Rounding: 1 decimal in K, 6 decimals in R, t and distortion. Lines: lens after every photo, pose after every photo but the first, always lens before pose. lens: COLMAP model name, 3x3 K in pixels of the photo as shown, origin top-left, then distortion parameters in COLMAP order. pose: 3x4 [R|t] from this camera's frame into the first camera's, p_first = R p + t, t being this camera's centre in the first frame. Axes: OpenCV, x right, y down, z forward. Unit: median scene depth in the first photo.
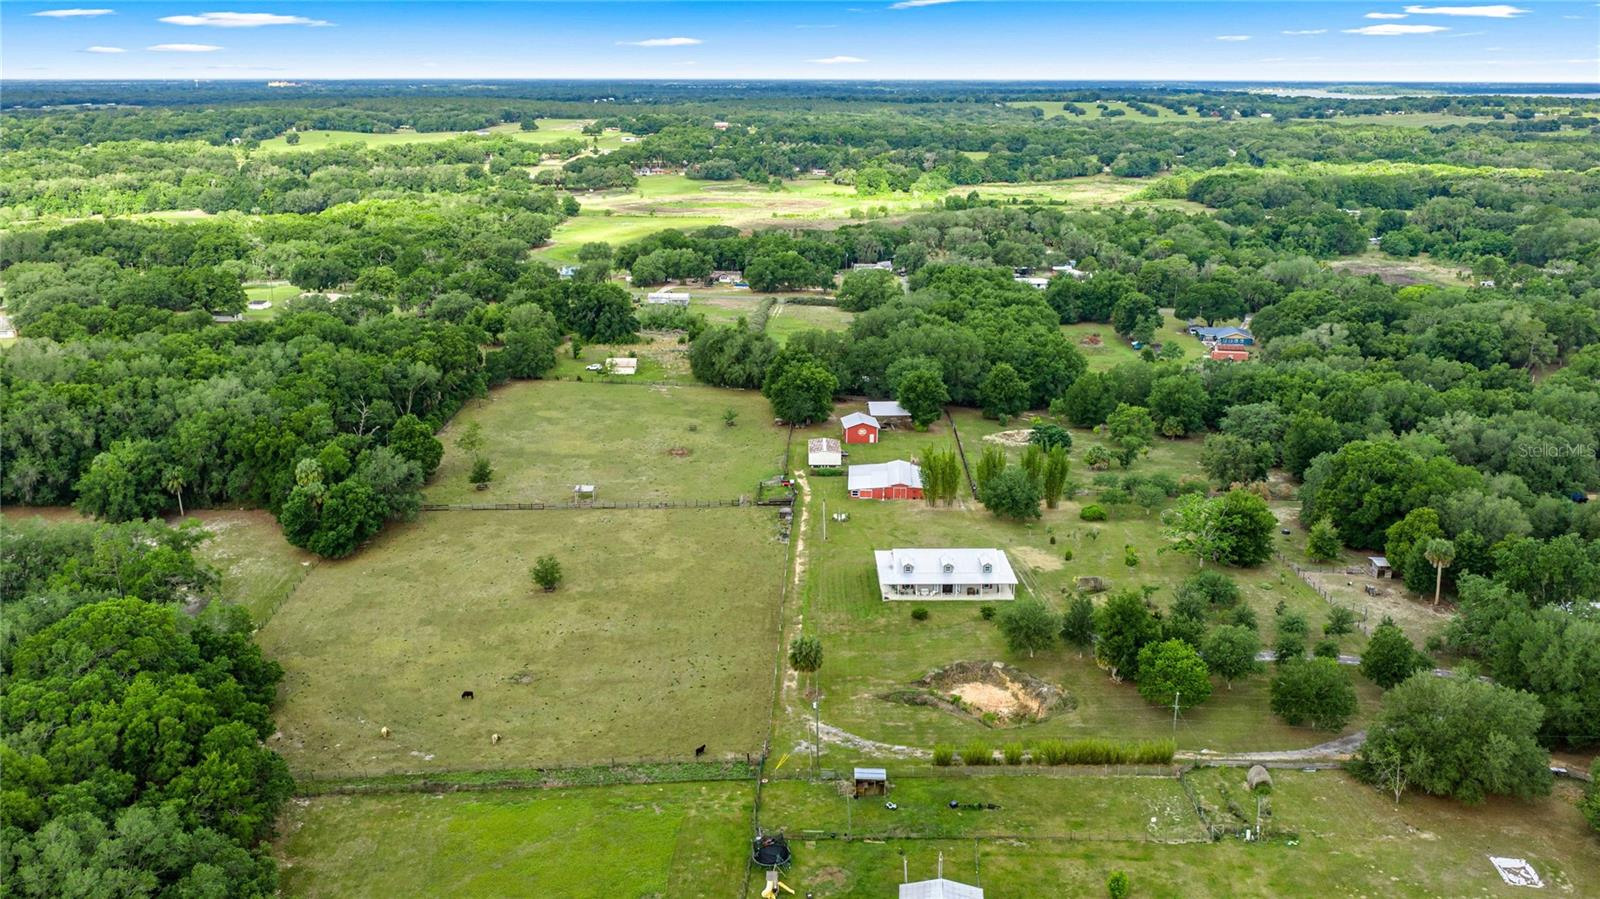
lens RADIAL K [[1320.5, 0, 791.6], [0, 1320.5, 448.7], [0, 0, 1]] dist [0.028392, -0.081250]
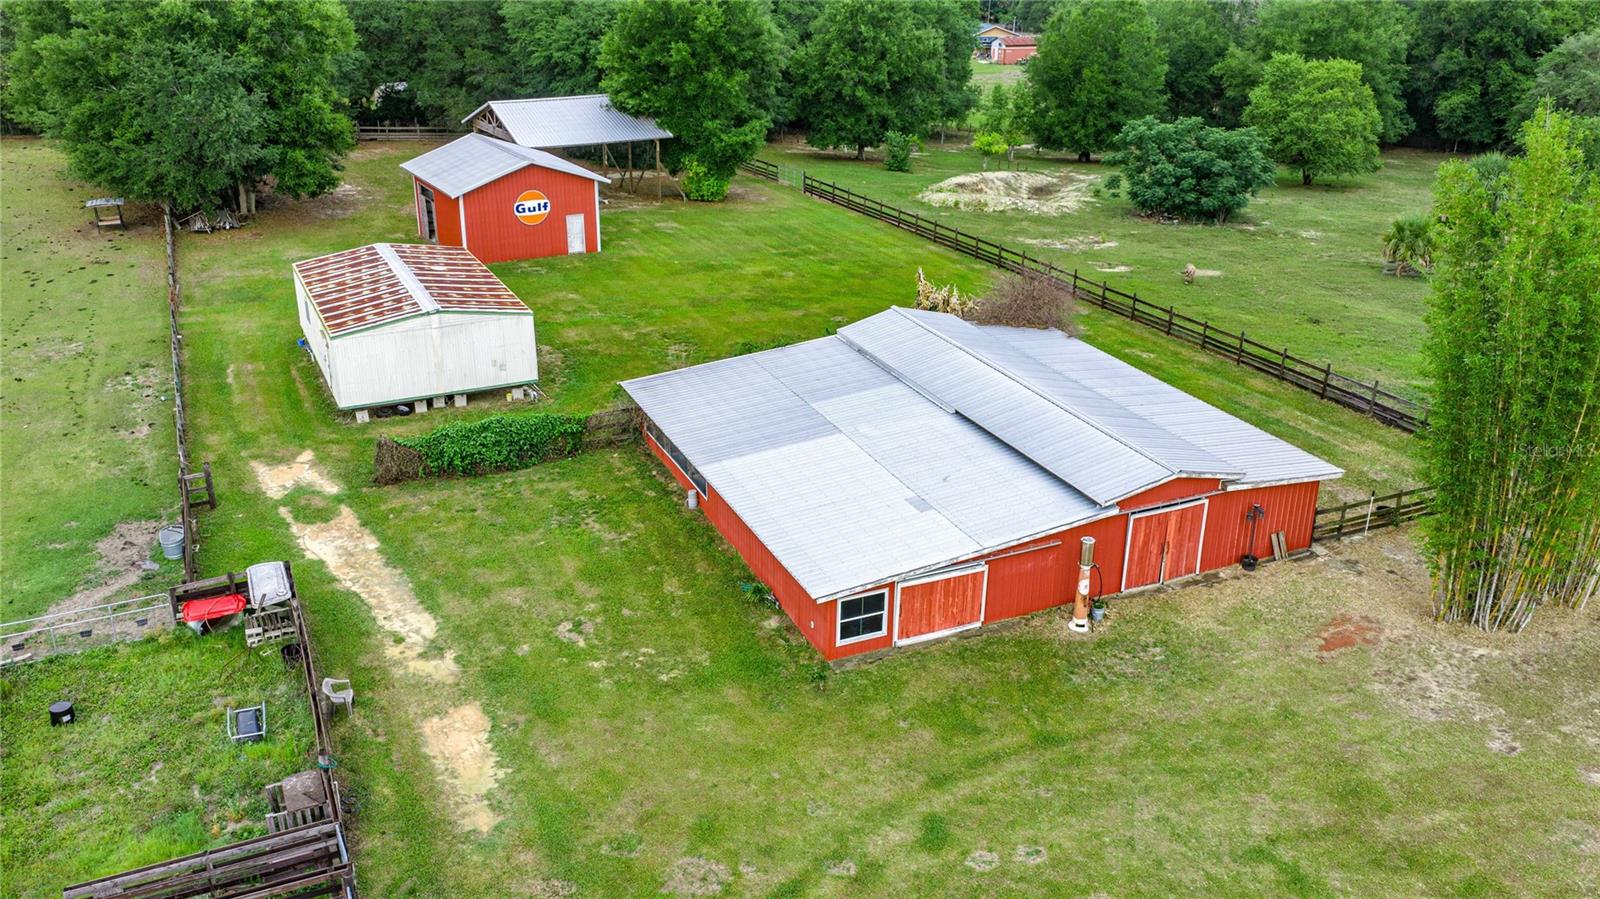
lens RADIAL K [[1320.5, 0, 791.6], [0, 1320.5, 448.7], [0, 0, 1]] dist [0.028392, -0.081250]
pose [[0.897695, -0.165932, 0.408179, -0.004196], [0.118116, 0.983098, 0.139878, 0.001062], [-0.424491, -0.077355, 0.902122, 0.902990]]
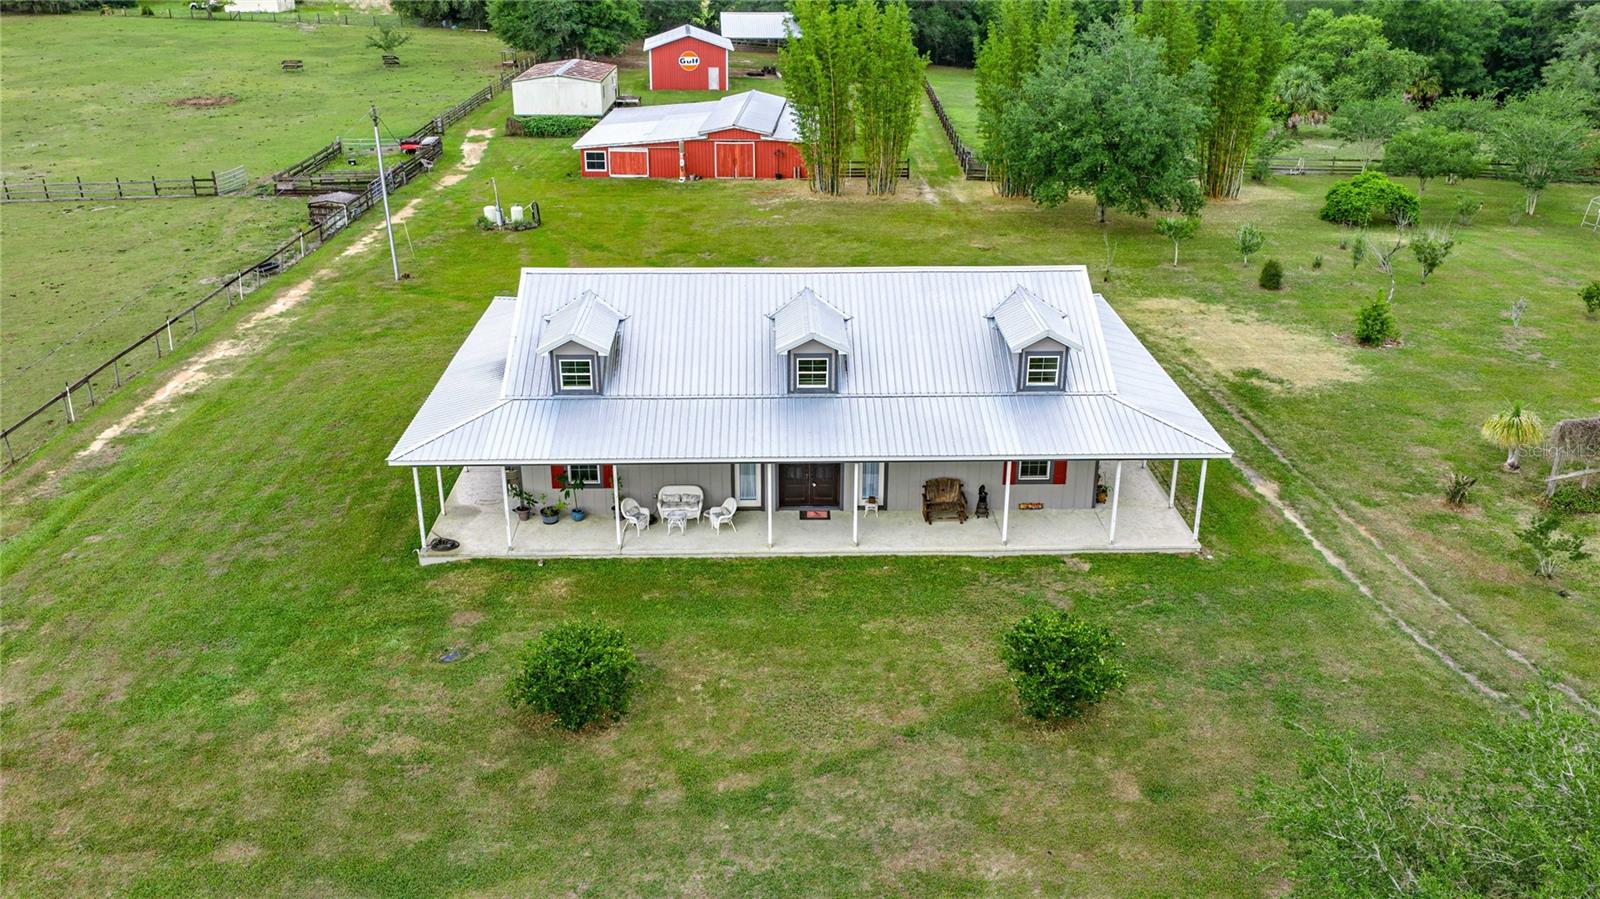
lens RADIAL K [[1320.5, 0, 791.6], [0, 1320.5, 448.7], [0, 0, 1]] dist [0.028392, -0.081250]
pose [[0.999956, -0.004046, 0.008466, 0.093342], [0.003016, 0.992983, 0.118218, 0.065694], [-0.008885, -0.118187, 0.992952, 0.677273]]
